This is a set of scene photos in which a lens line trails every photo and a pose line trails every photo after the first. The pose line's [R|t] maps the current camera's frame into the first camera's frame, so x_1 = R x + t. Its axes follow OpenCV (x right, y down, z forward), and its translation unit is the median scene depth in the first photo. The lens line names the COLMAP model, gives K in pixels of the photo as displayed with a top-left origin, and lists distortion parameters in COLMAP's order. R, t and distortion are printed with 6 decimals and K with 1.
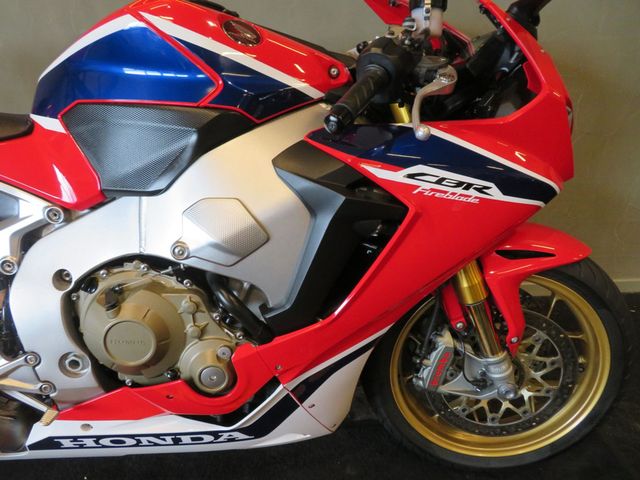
lens RADIAL K [[460.2, 0, 316.0], [0, 460.2, 238.5], [0, 0, 1]] dist [-0.010522, 0.008277]
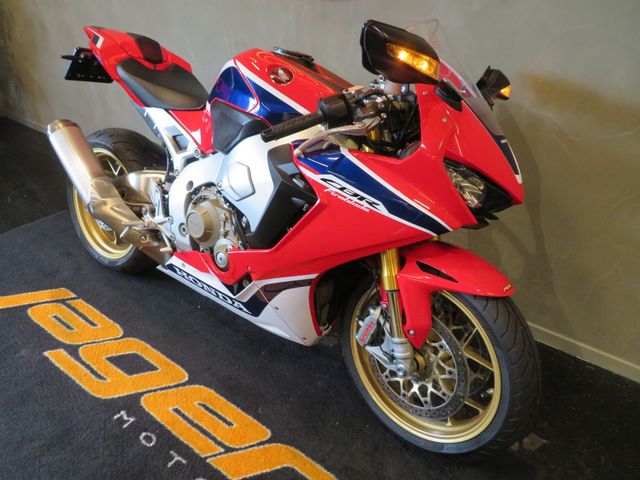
lens RADIAL K [[460.2, 0, 321.1], [0, 460.2, 241.1], [0, 0, 1]] dist [-0.010522, 0.008277]
pose [[0.758309, 0.340806, -0.555715, 1.009470], [-0.324316, 0.936707, 0.131908, -0.125578], [0.565497, 0.080201, 0.820842, -0.262589]]
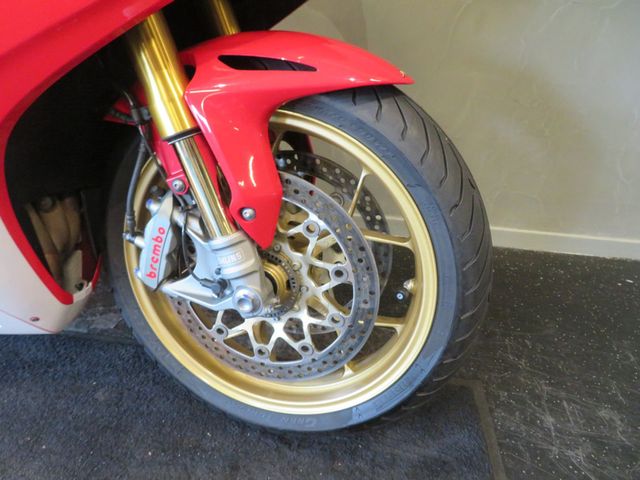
lens RADIAL K [[460.2, 0, 321.2], [0, 460.2, 241.1], [0, 0, 1]] dist [-0.010522, 0.008277]
pose [[0.978197, 0.126964, -0.164352, 0.733572], [-0.117922, 0.990978, 0.063689, 0.239082], [0.170956, -0.042920, 0.984343, 0.482699]]
